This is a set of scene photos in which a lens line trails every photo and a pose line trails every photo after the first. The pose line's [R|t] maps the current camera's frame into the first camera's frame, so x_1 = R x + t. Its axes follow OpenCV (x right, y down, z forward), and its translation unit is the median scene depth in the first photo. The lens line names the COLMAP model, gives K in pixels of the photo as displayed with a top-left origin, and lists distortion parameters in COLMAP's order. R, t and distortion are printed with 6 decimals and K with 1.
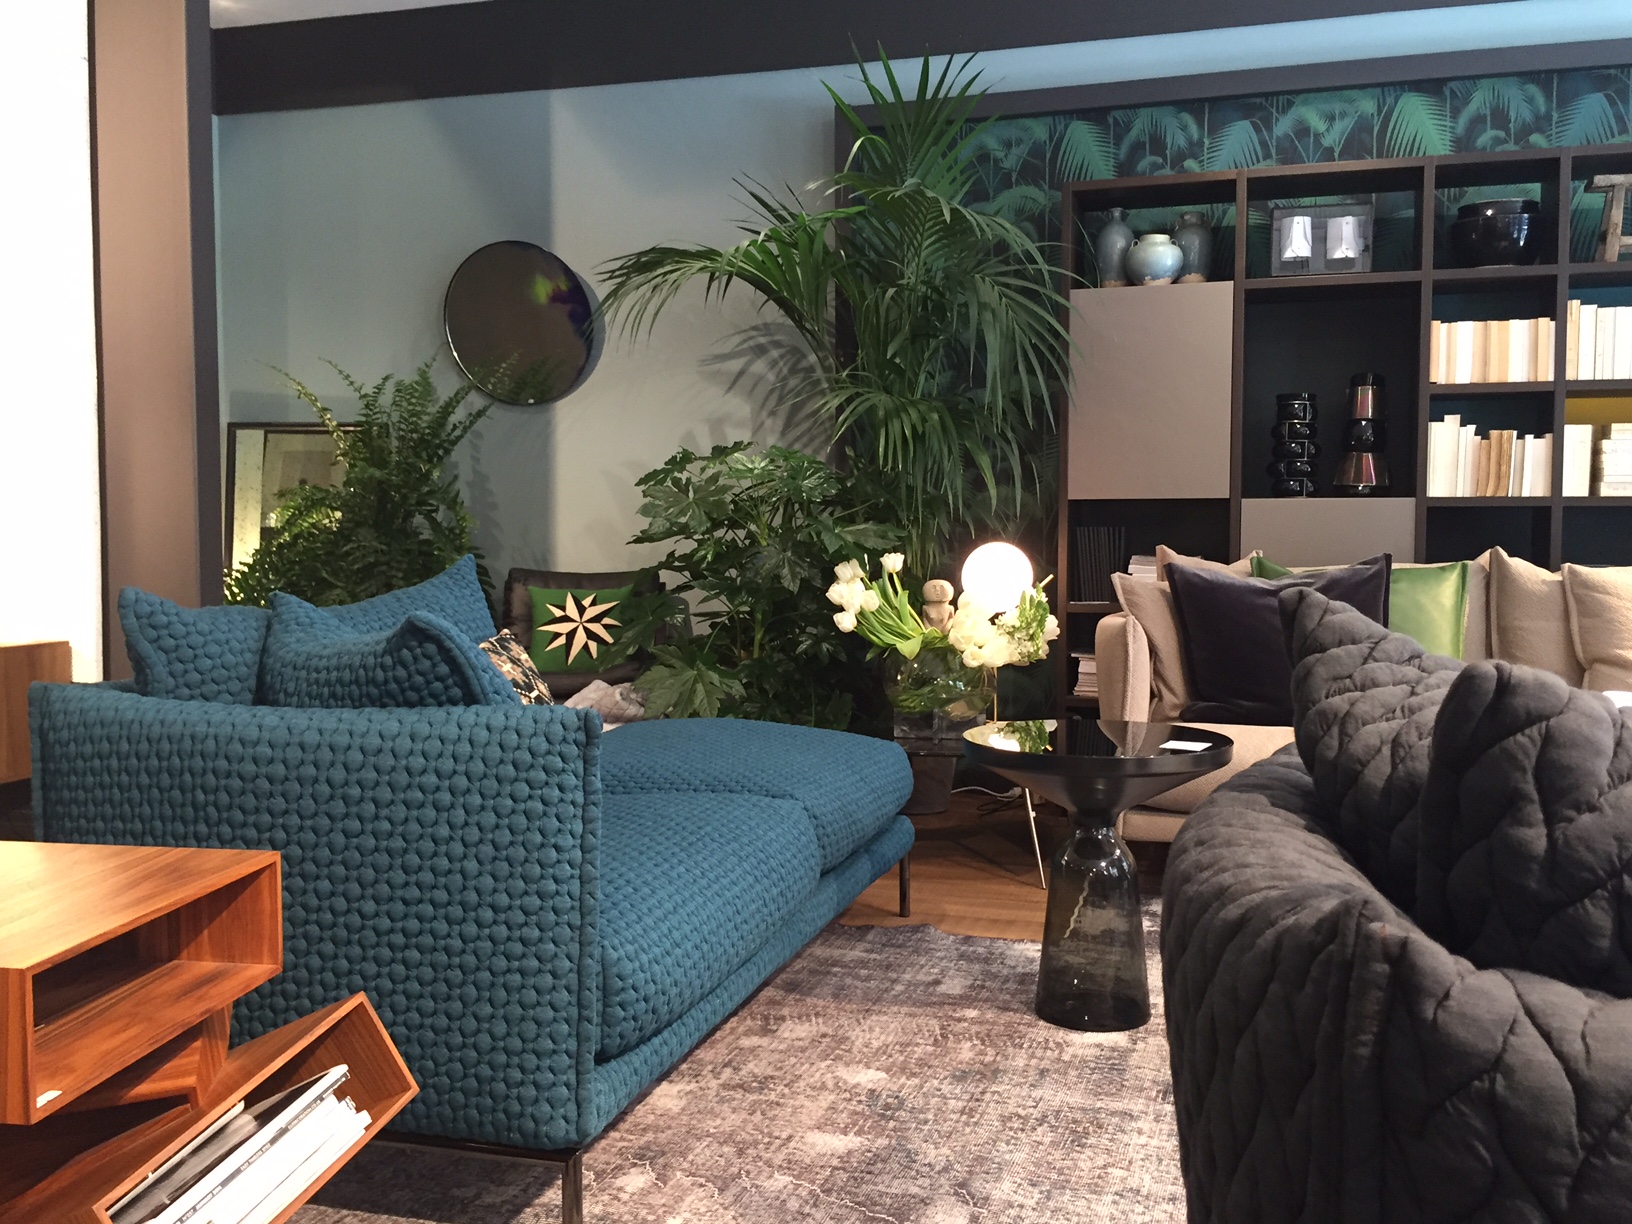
lens RADIAL K [[1471.4, 0, 816.0], [0, 1471.4, 612.0], [0, 0, 1]] dist [0.063710, -0.096367]
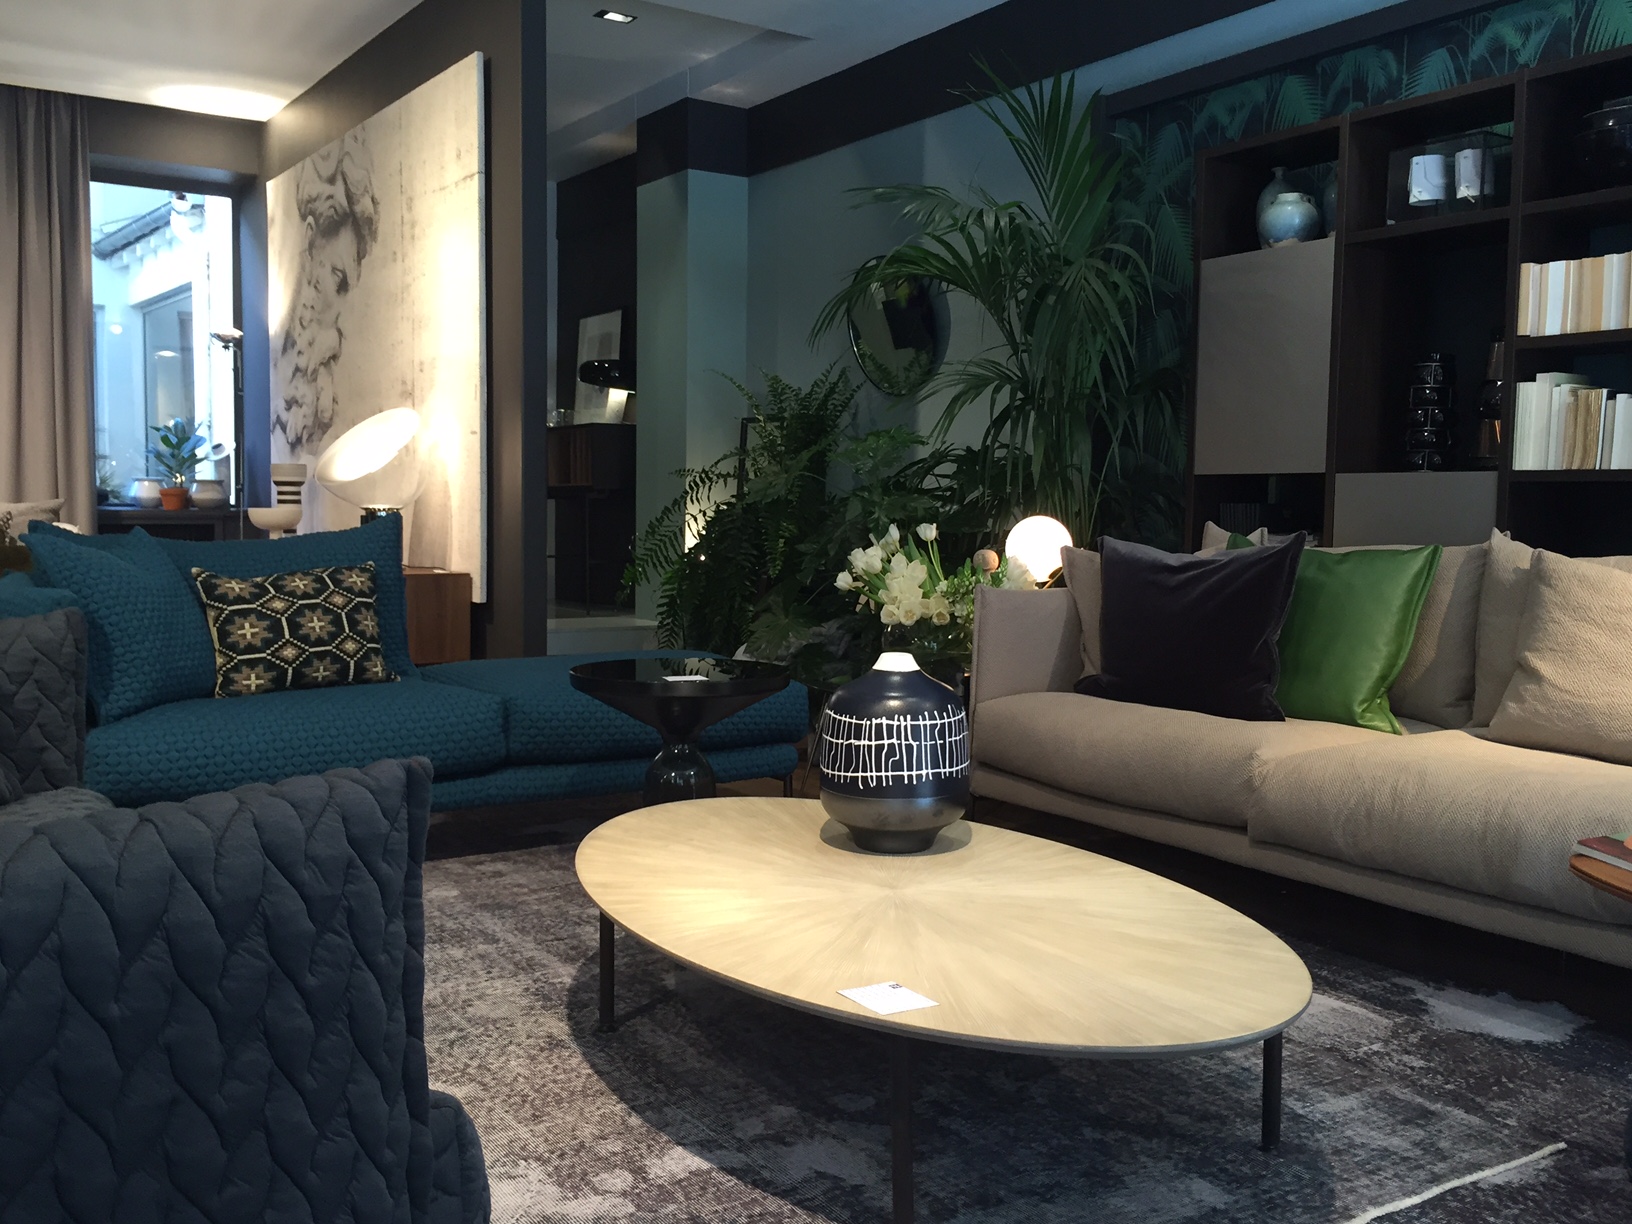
lens RADIAL K [[1471.4, 0, 816.0], [0, 1471.4, 612.0], [0, 0, 1]] dist [0.063710, -0.096367]
pose [[0.779287, 0.054762, -0.624270, 0.626007], [-0.048963, 0.998450, 0.026464, 0.000977], [0.624751, 0.009943, 0.780761, 0.080820]]
